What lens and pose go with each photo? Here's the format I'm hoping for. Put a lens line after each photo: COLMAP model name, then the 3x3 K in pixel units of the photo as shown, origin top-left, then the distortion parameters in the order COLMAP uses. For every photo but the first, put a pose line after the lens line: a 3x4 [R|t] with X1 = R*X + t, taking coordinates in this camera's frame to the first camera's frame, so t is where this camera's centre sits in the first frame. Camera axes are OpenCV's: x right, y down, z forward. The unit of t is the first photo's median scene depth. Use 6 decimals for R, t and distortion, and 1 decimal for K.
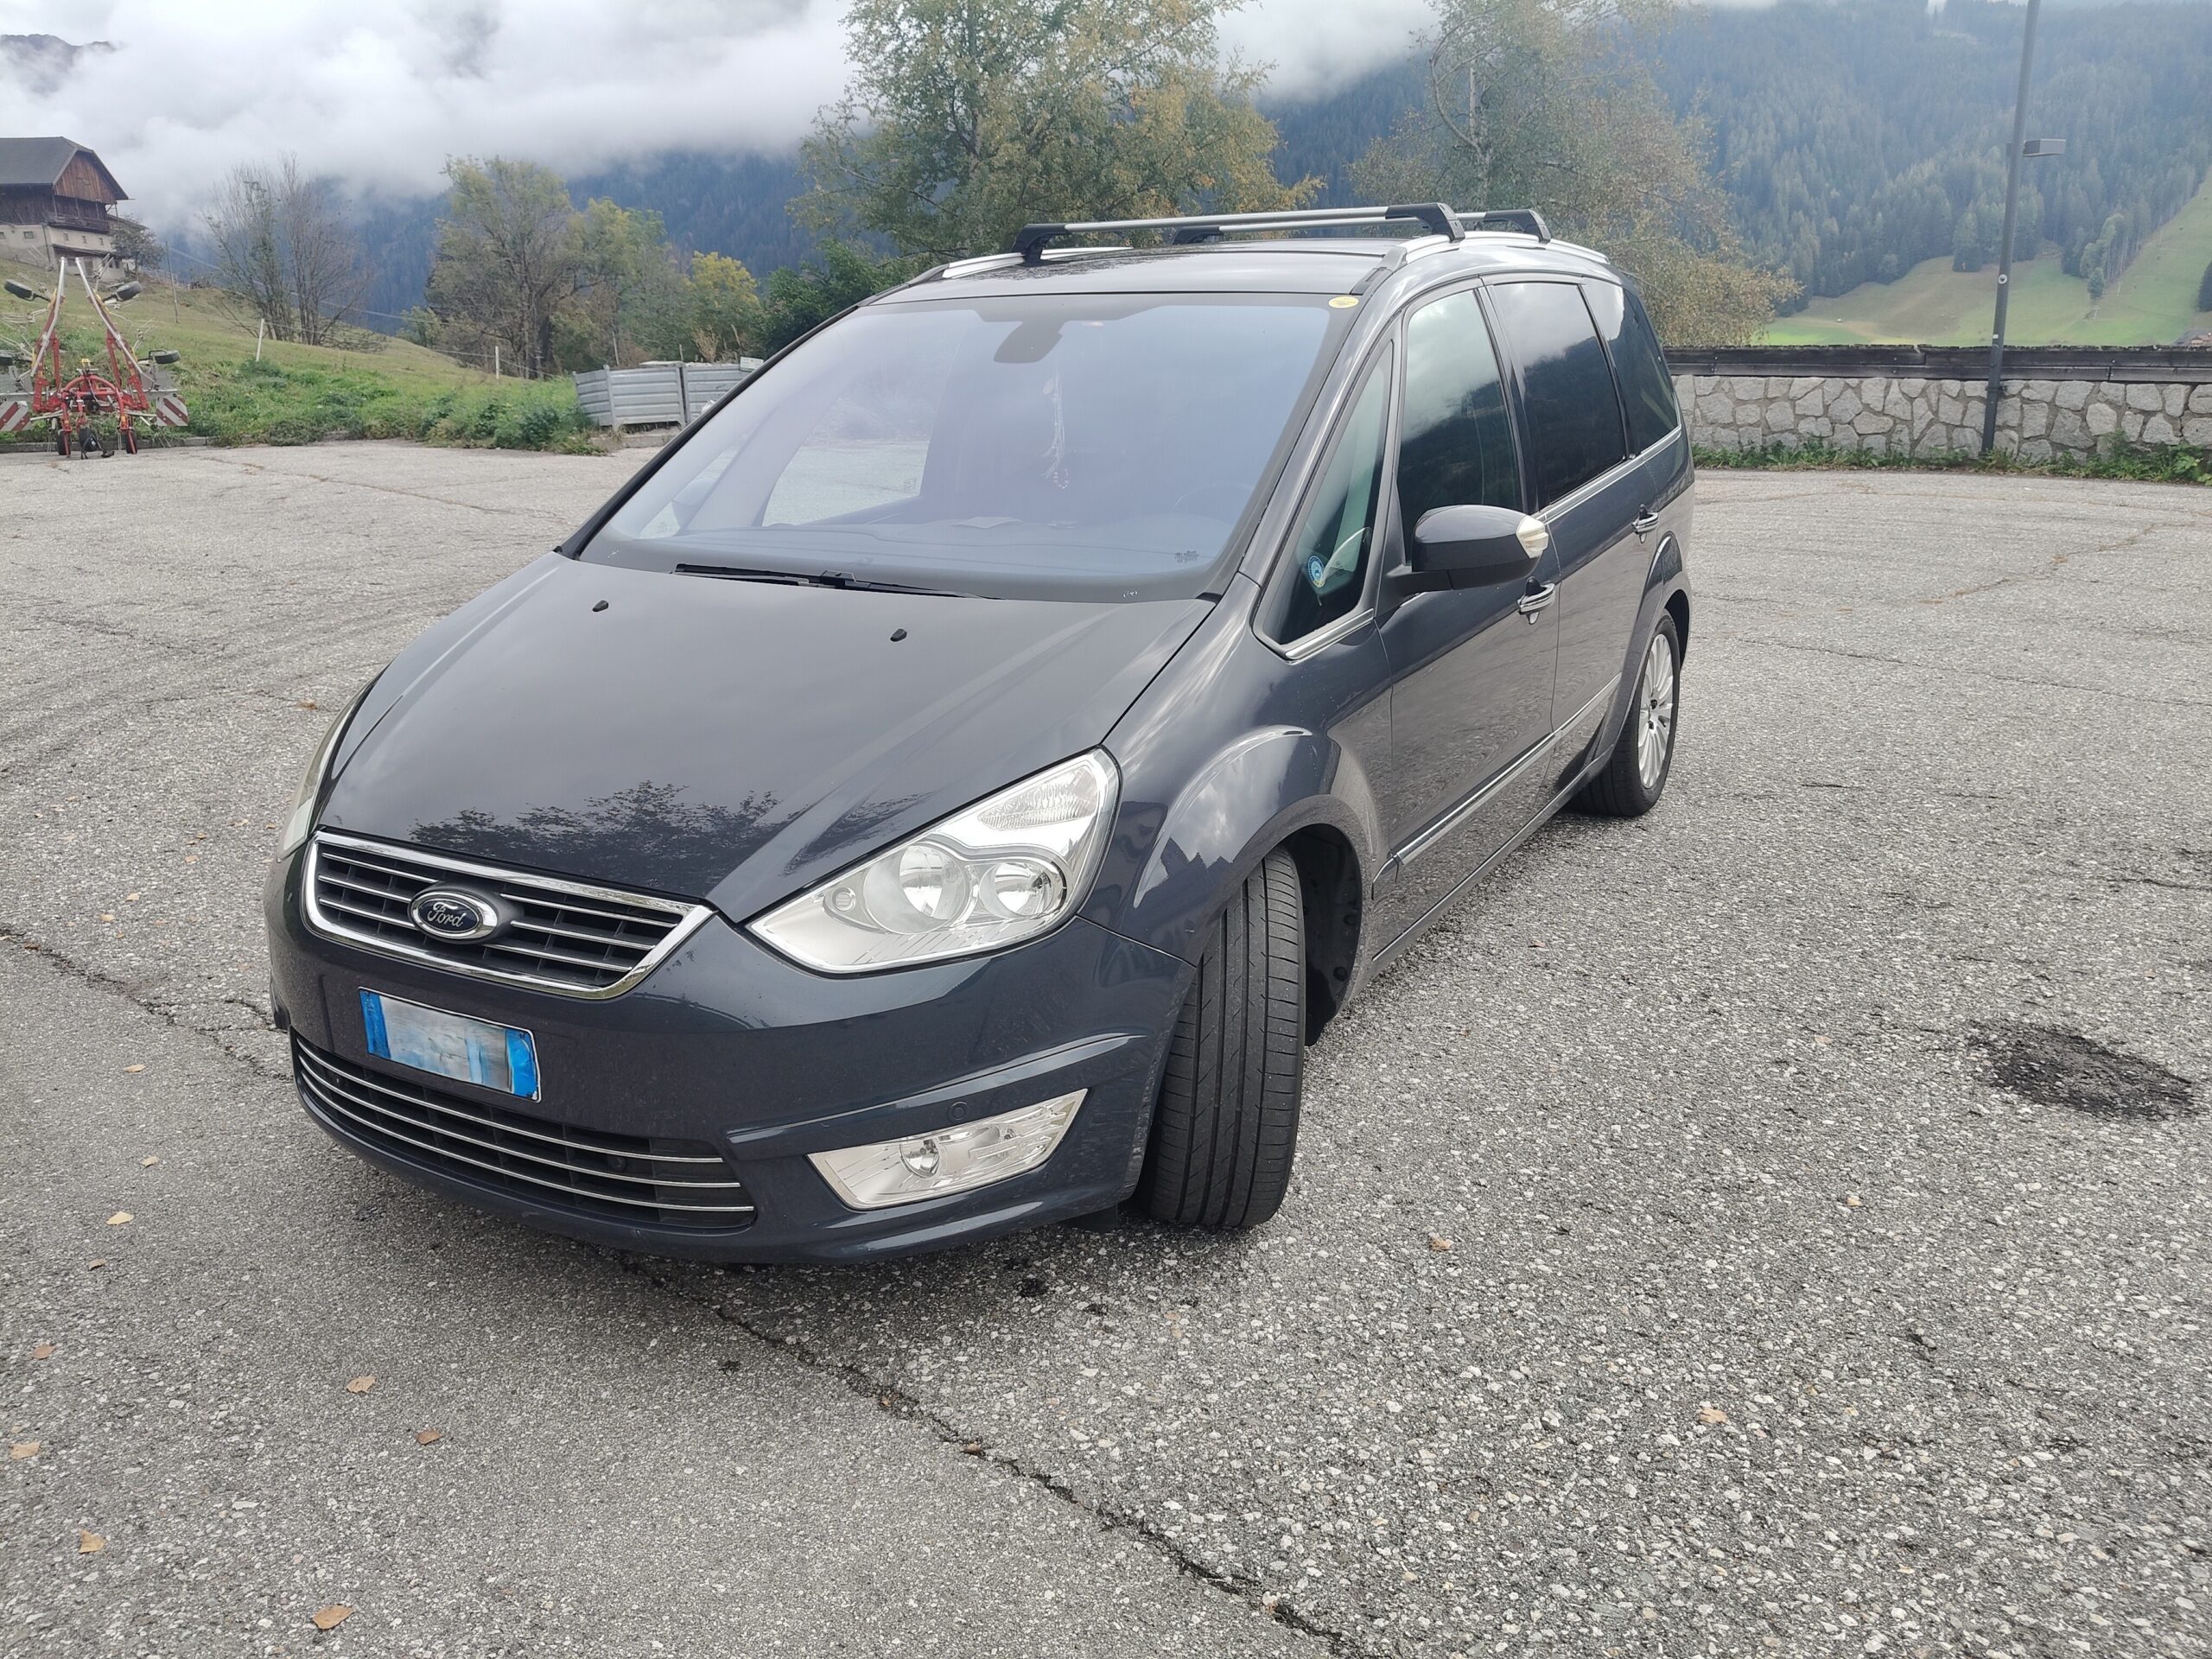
lens RADIAL K [[1679.2, 0, 1103.6], [0, 1679.2, 833.6], [0, 0, 1]] dist [0.000364, -0.019175]
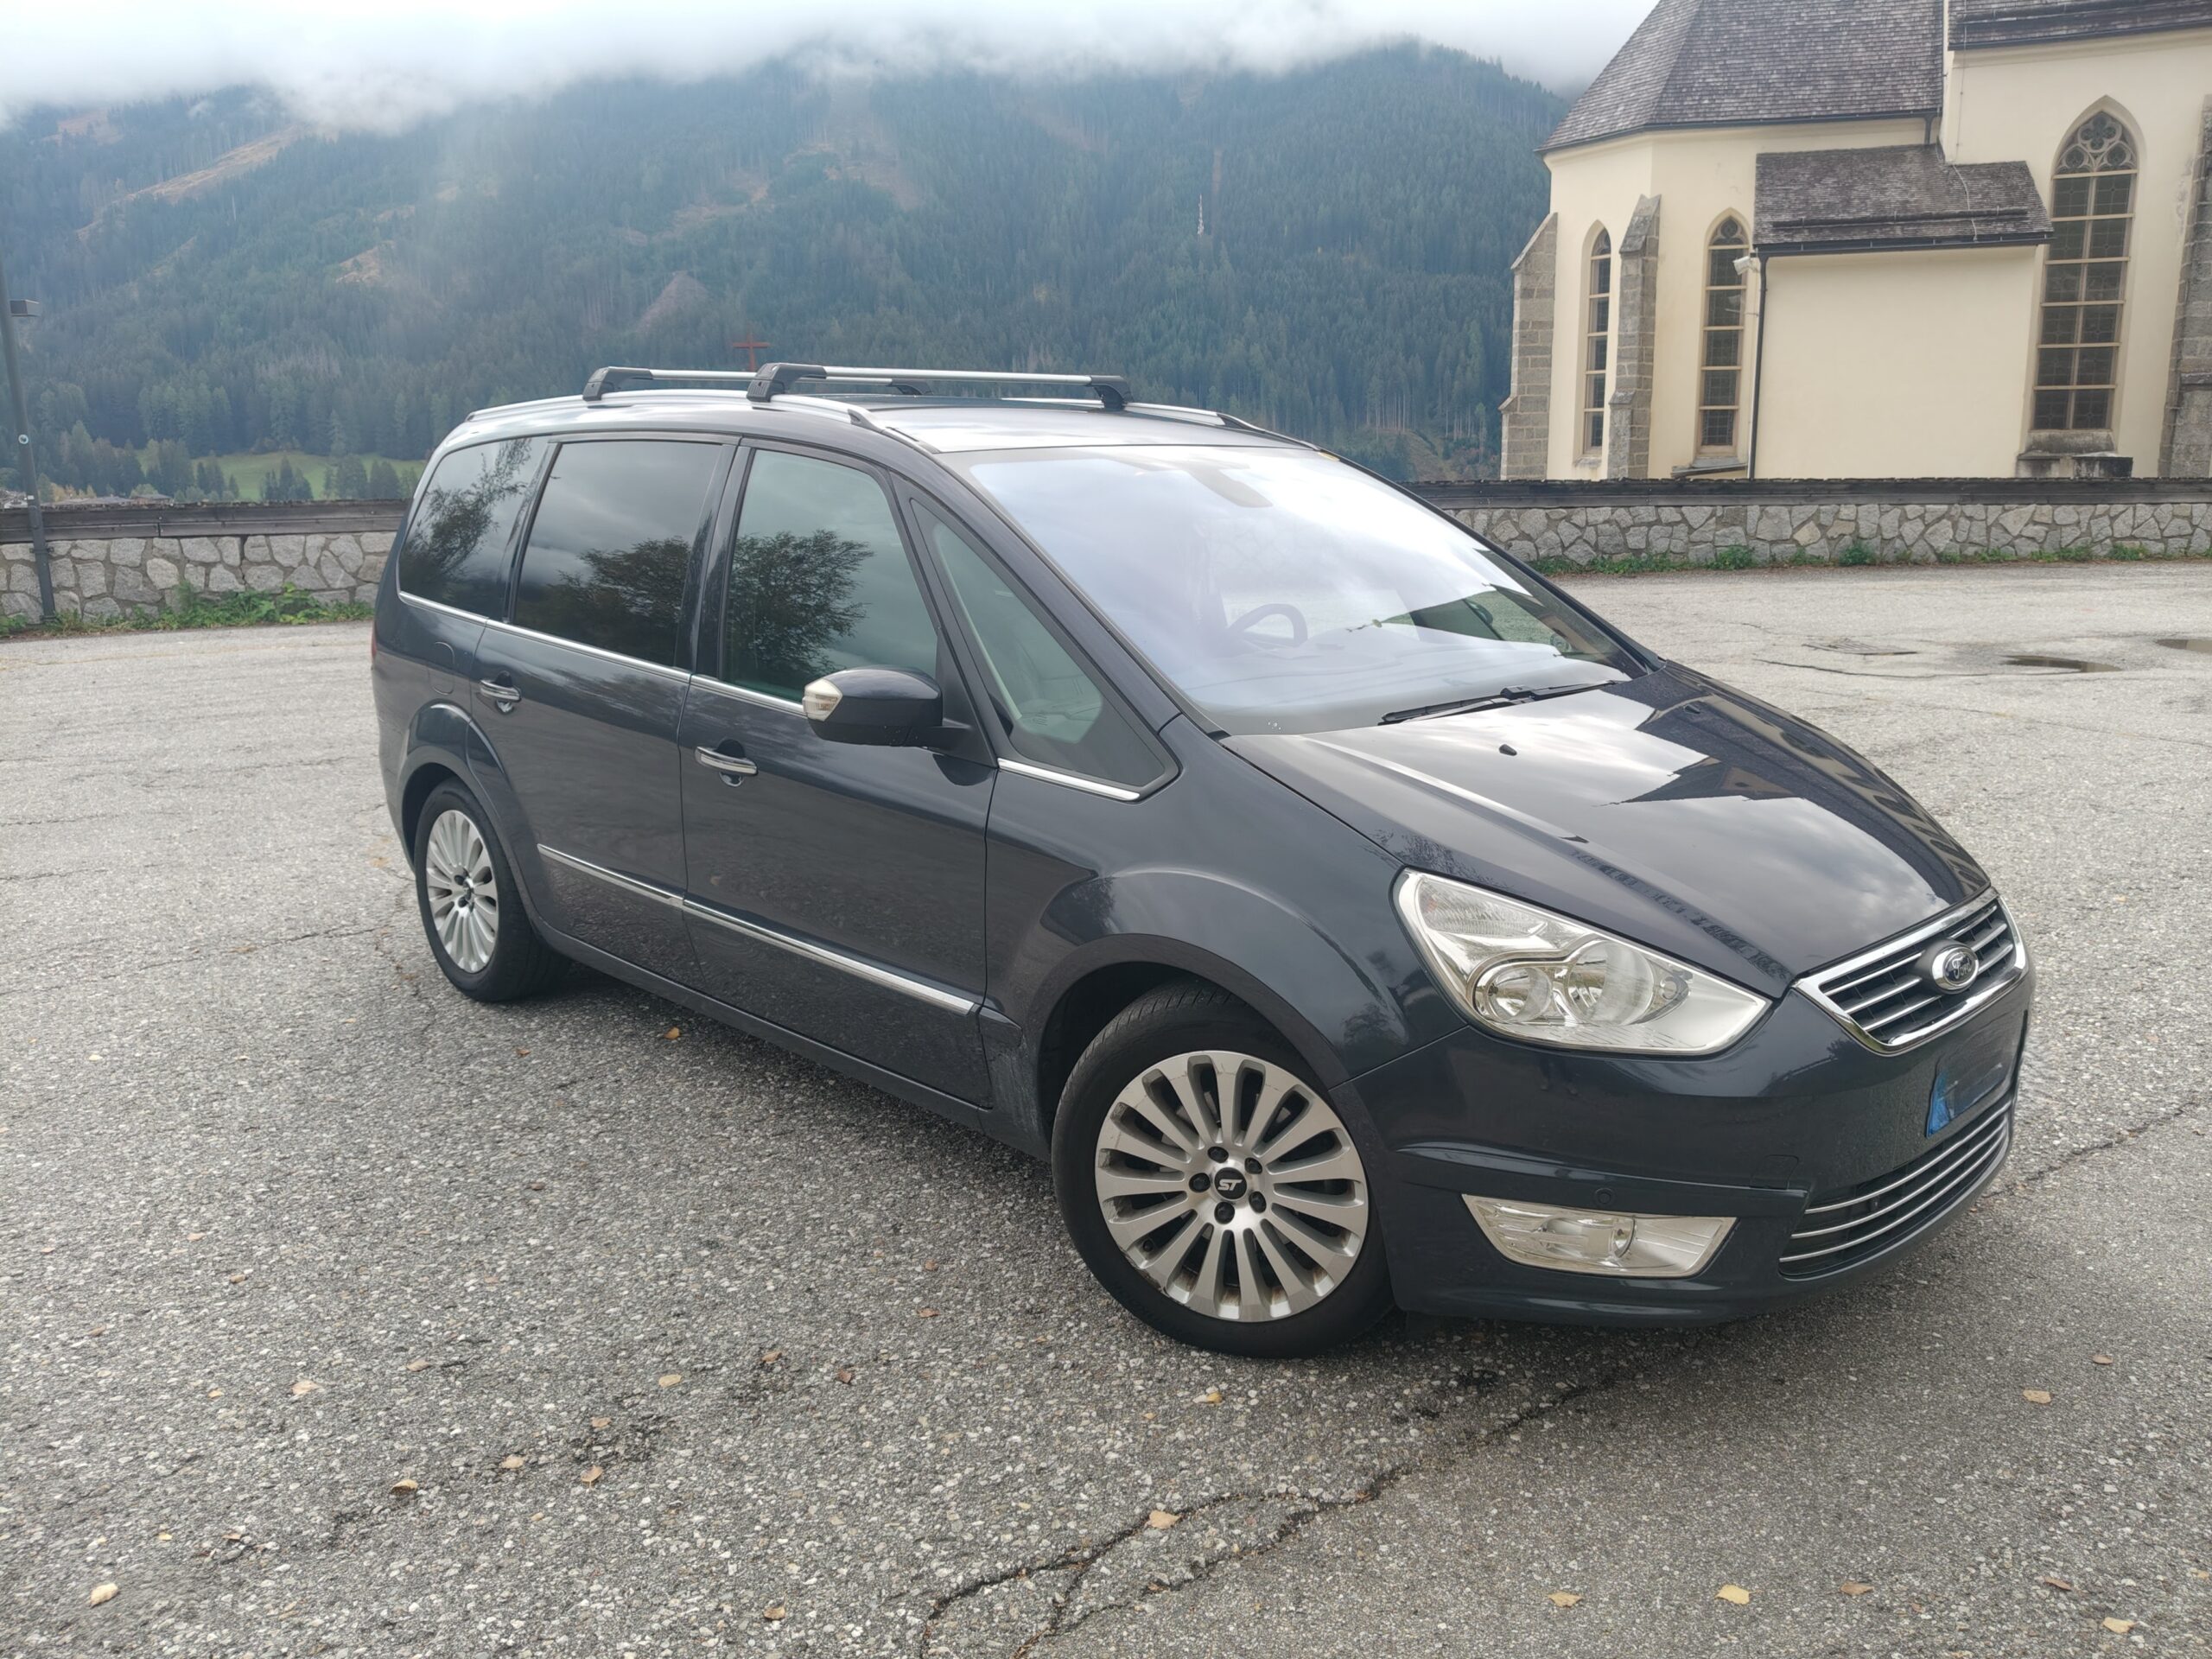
lens RADIAL K [[1679.2, 0, 1103.4], [0, 1679.2, 826.1], [0, 0, 1]] dist [0.000364, -0.019175]
pose [[0.292941, -0.197740, 0.935459, -0.230061], [0.285434, 0.951853, 0.111820, -0.048839], [-0.912531, 0.234255, 0.335279, 0.159015]]
